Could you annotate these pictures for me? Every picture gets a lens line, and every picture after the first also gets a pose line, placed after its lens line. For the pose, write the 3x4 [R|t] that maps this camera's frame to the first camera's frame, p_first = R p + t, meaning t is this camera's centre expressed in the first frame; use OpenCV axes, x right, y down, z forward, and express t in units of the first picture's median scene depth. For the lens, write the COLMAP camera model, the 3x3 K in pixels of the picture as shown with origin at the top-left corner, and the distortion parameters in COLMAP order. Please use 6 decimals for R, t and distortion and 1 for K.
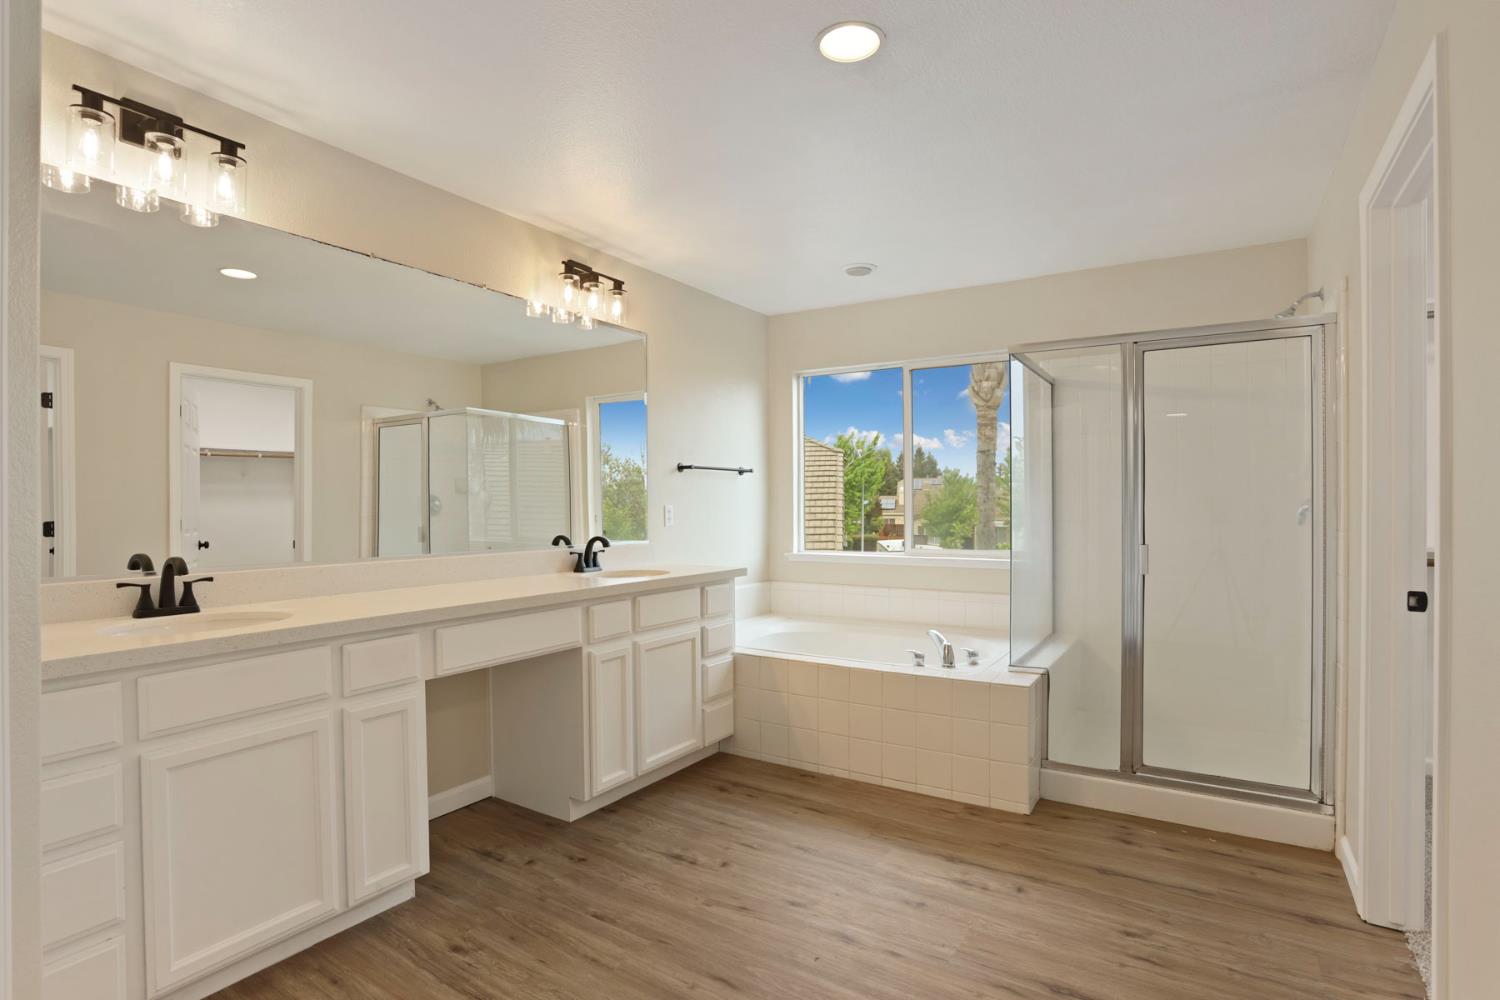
lens RADIAL K [[770.8, 0, 764.0], [0, 770.8, 505.9], [0, 0, 1]] dist [-0.047650, 0.016063]
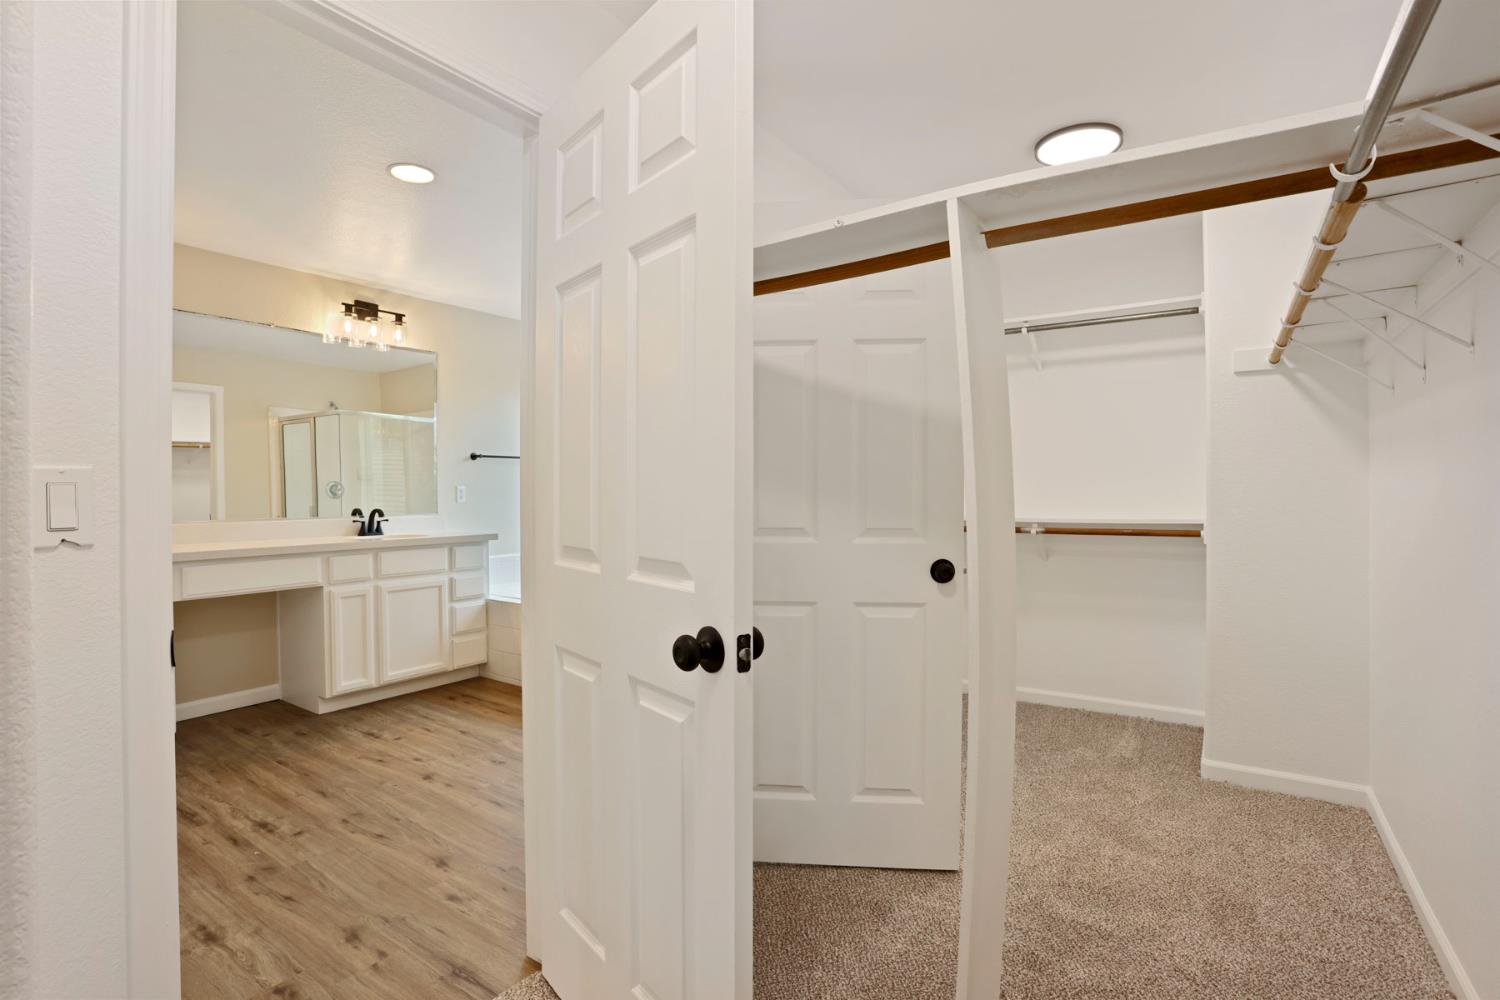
lens RADIAL K [[737.2, 0, 752.2], [0, 737.2, 490.0], [0, 0, 1]] dist [-0.052982, 0.013633]
pose [[0.999639, 0.000219, -0.026870, 0.480392], [-0.000268, 0.999998, -0.001827, 0.009325], [0.026869, 0.001834, 0.999637, -0.241610]]
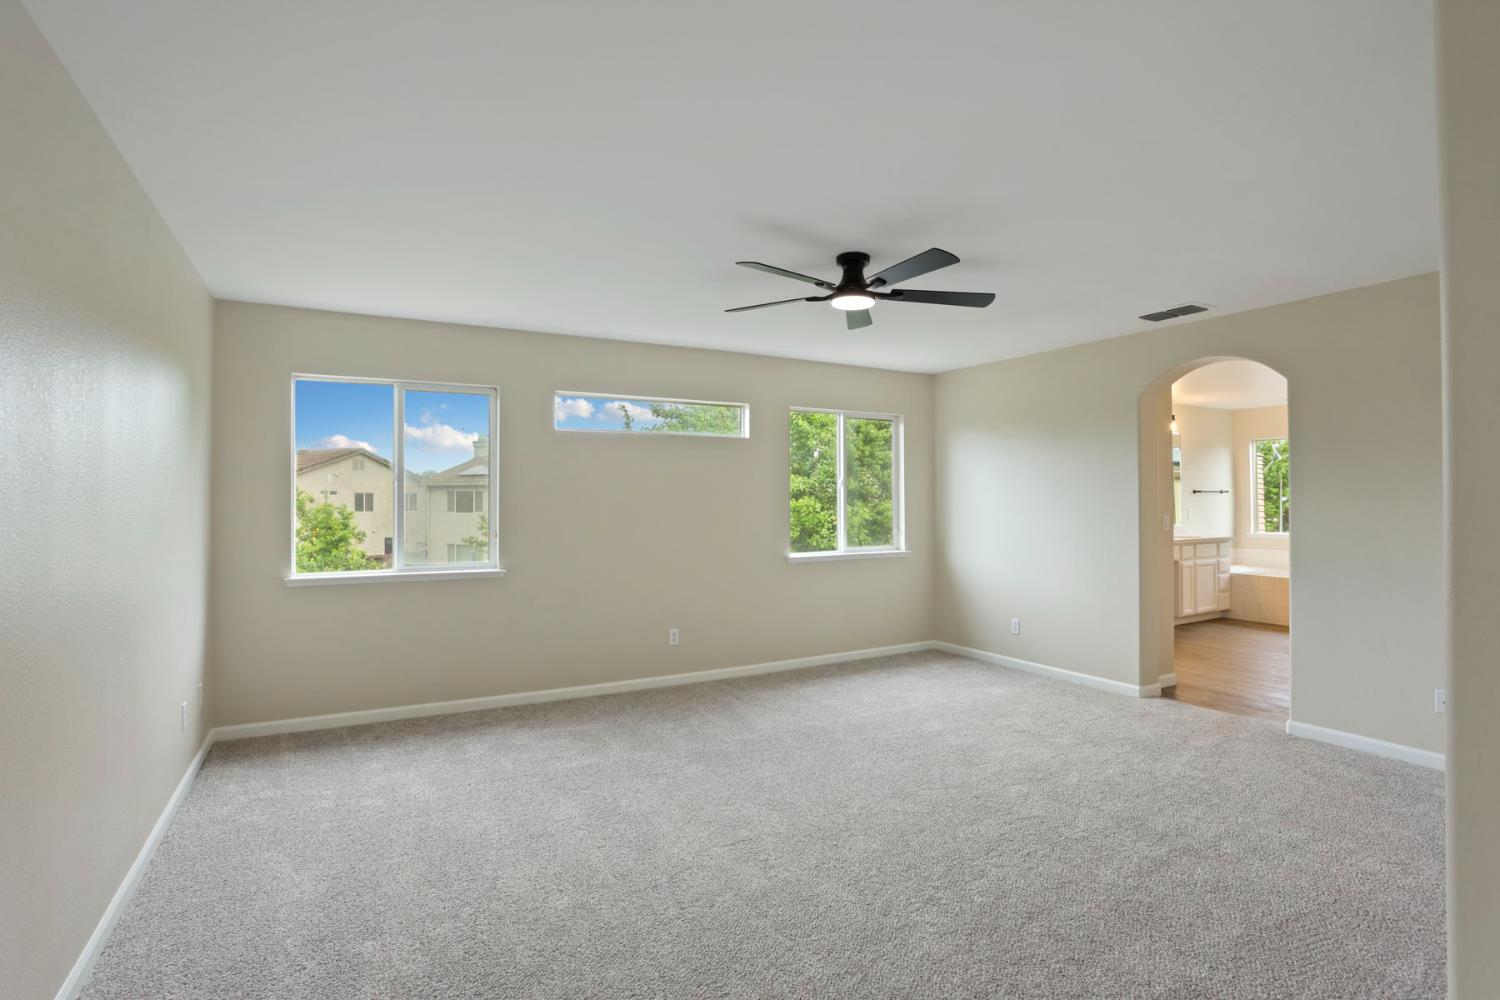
lens RADIAL K [[737.2, 0, 759.9], [0, 737.2, 496.5], [0, 0, 1]] dist [-0.052982, 0.013633]
pose [[0.879144, -0.010305, -0.476445, -0.266432], [0.005643, 0.999921, -0.011214, -0.026074], [0.476523, 0.007170, 0.879133, -1.720362]]
